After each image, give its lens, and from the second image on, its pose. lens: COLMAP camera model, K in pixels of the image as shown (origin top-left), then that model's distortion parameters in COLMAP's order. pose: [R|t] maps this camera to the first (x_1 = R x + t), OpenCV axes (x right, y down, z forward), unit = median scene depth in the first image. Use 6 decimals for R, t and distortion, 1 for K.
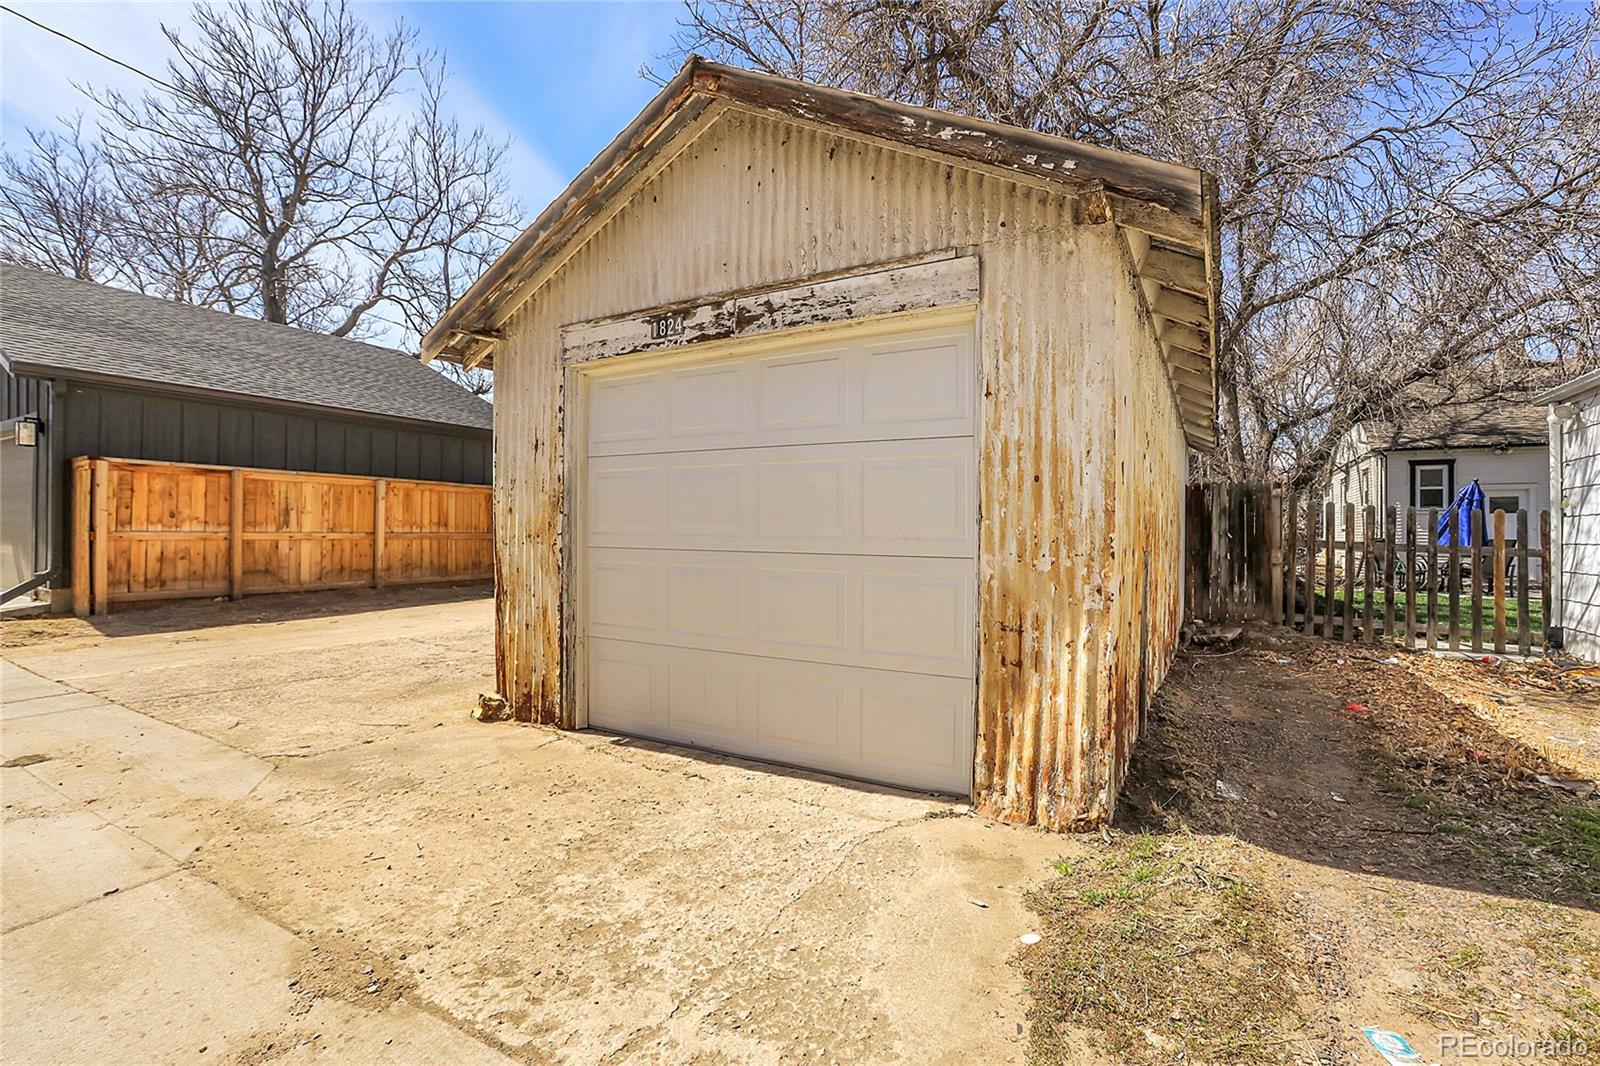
lens RADIAL K [[734.1, 0, 798.4], [0, 734.1, 528.7], [0, 0, 1]] dist [-0.043051, 0.014561]
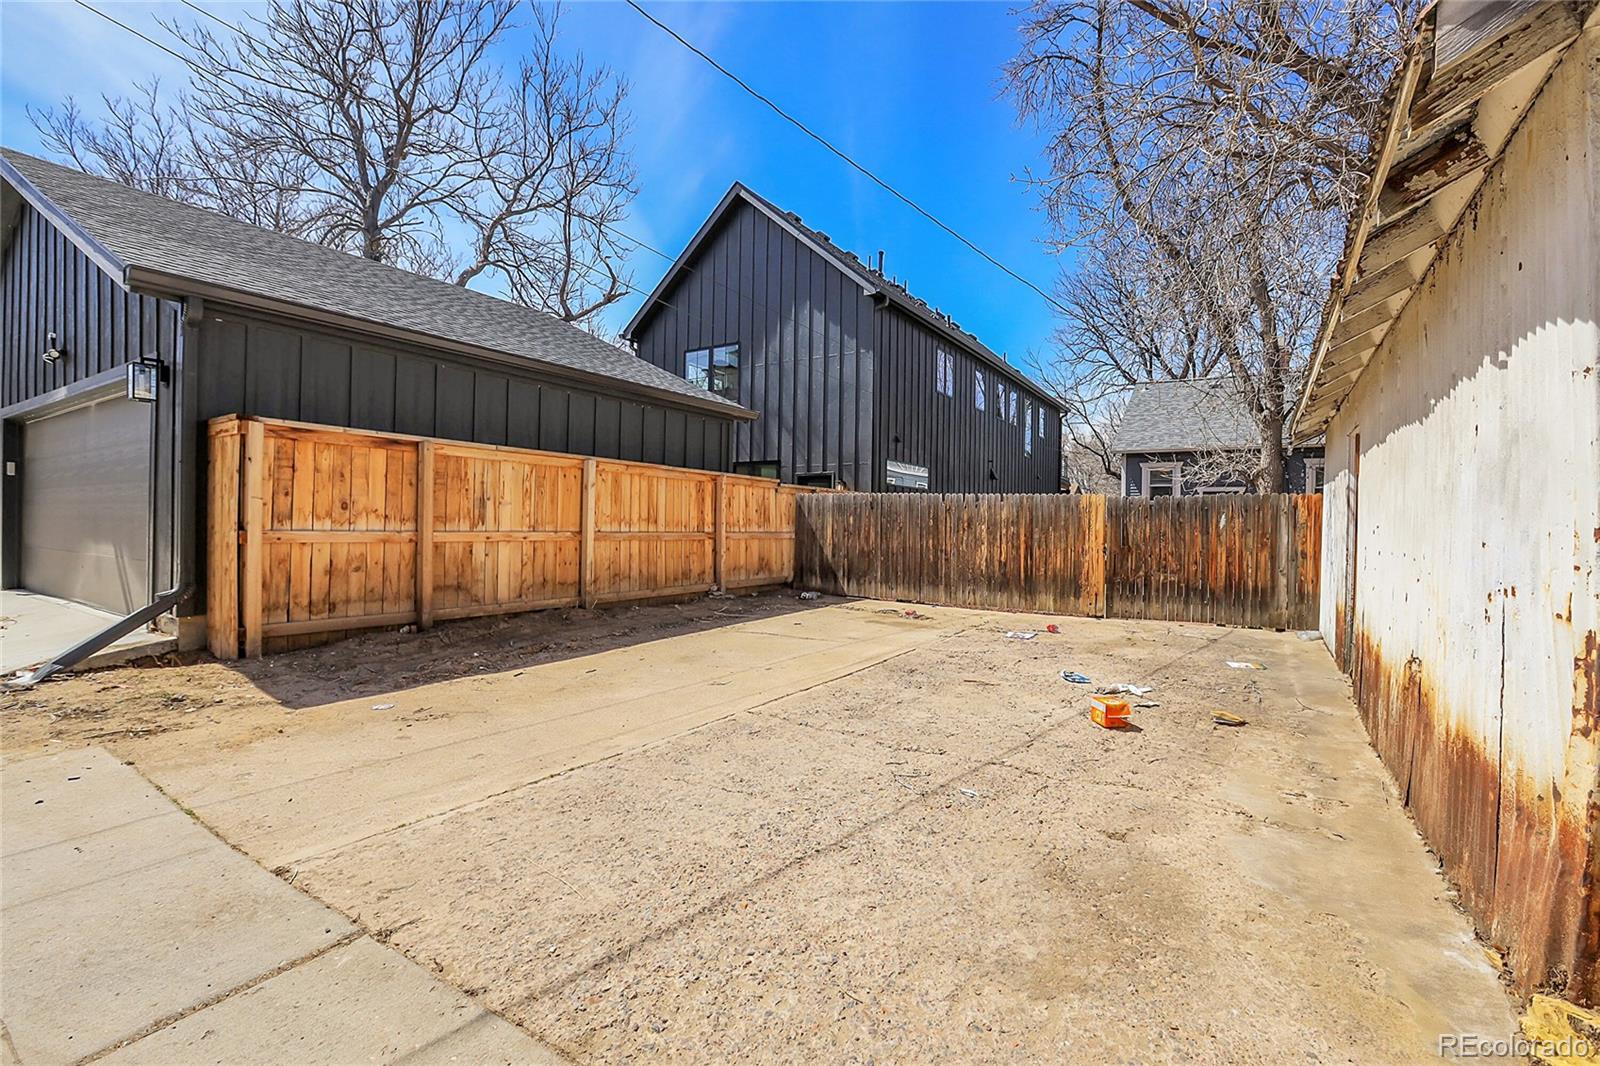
lens RADIAL K [[735.1, 0, 799.4], [0, 735.1, 527.8], [0, 0, 1]] dist [-0.050076, 0.019440]
pose [[0.999025, 0.008655, -0.043281, -0.374258], [-0.008430, 0.999950, 0.005376, -0.005057], [0.043325, -0.005006, 0.999048, 0.303681]]
